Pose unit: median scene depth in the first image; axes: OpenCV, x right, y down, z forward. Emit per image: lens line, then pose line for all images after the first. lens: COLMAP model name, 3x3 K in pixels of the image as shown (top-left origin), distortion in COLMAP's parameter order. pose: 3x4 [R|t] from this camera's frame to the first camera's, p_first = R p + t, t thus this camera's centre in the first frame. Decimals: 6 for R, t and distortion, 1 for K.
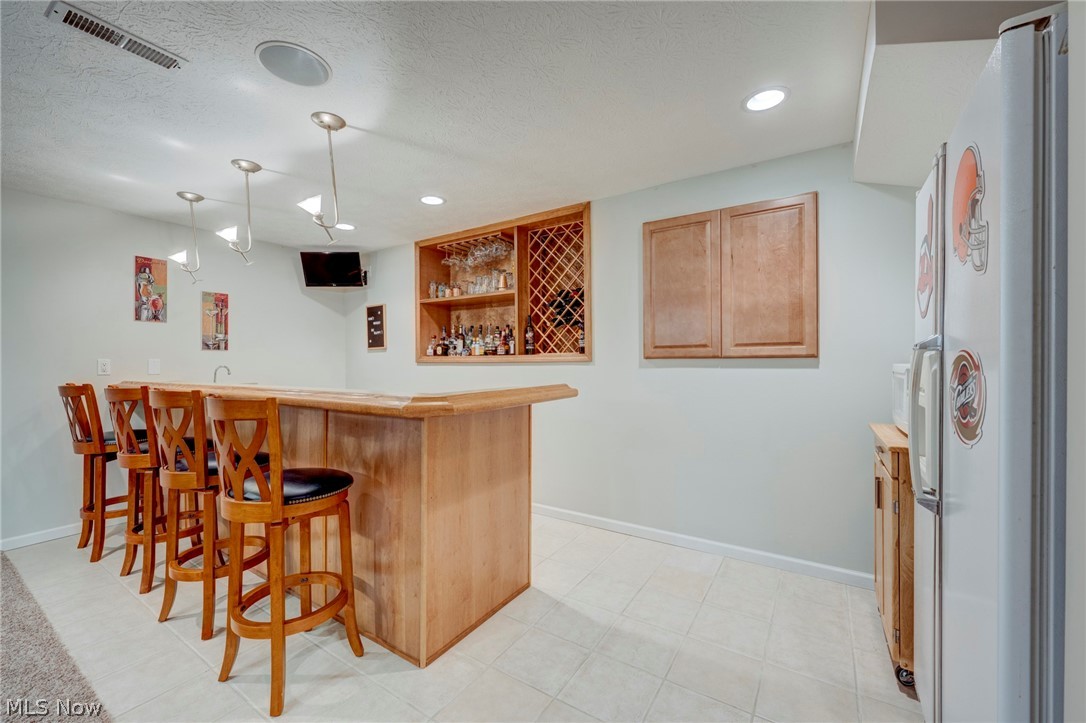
lens RADIAL K [[436.4, 0, 534.3], [0, 436.4, 361.4], [0, 0, 1]] dist [-0.001269, -0.000089]
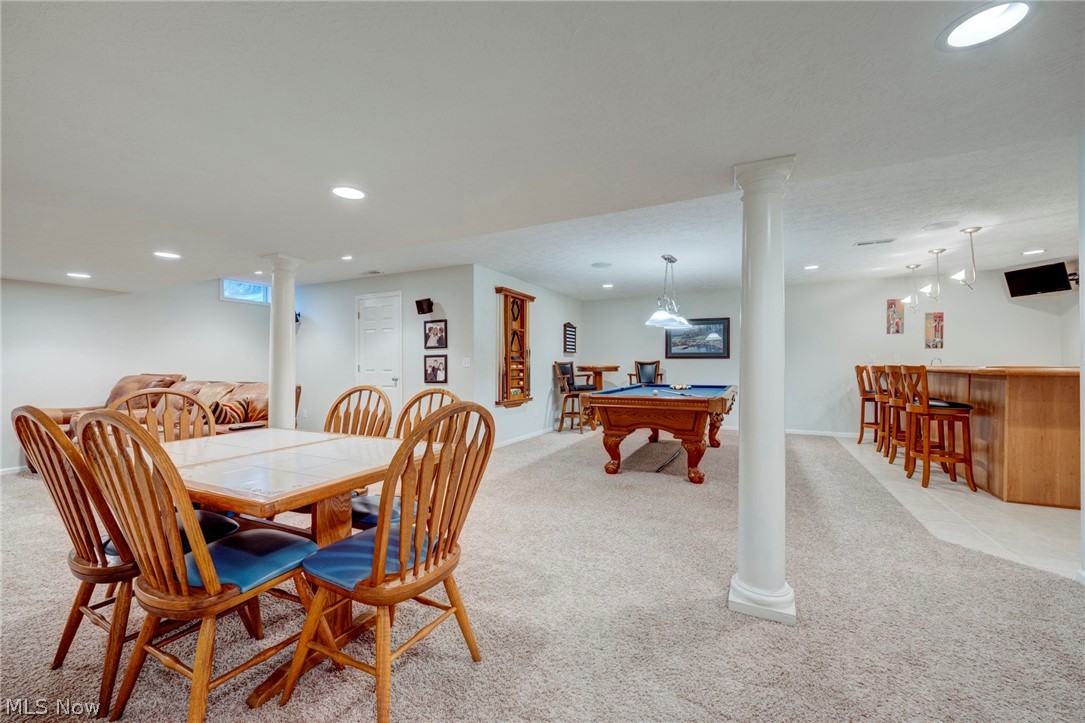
lens RADIAL K [[434.6, 0, 545.9], [0, 434.6, 369.4], [0, 0, 1]] dist [-0.001587, 0.000062]
pose [[0.133801, 0.014320, -0.990905, 0.932706], [0.002109, 0.999889, 0.014735, 0.034780], [0.991006, -0.004061, 0.133756, -0.887425]]
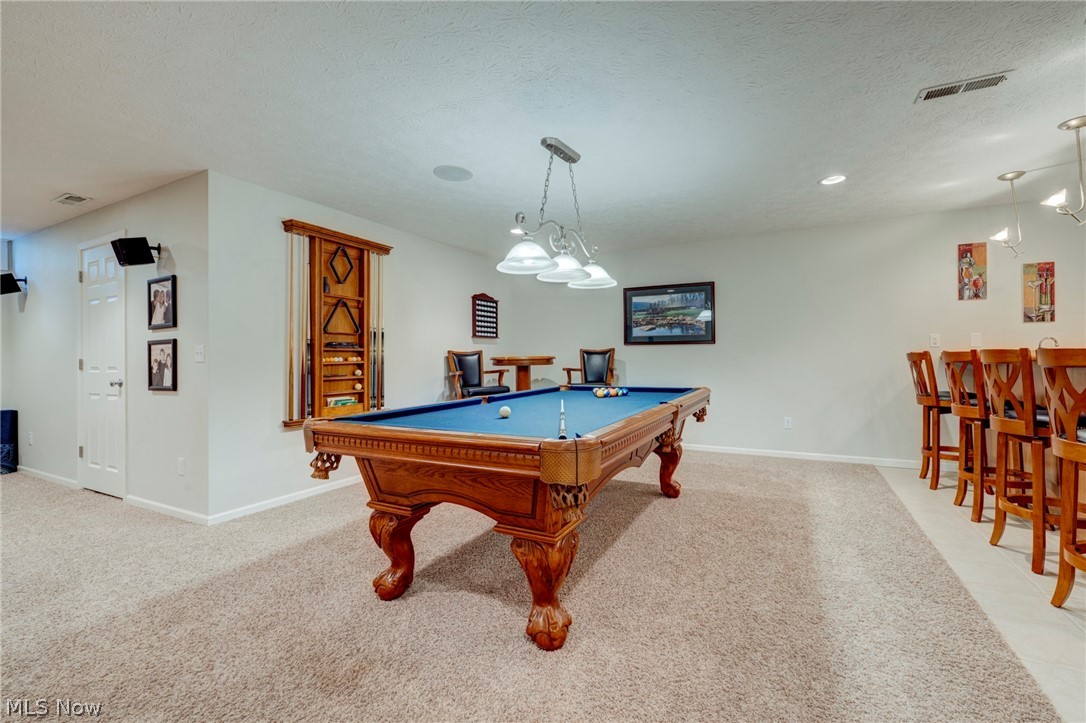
lens RADIAL K [[448.3, 0, 574.4], [0, 448.3, 354.7], [0, 0, 1]] dist [0.000389, 0.000024]
pose [[0.140854, -0.001625, -0.990029, 0.153181], [0.012548, 0.999921, 0.000144, 0.047435], [0.989951, -0.012443, 0.140864, -0.229210]]
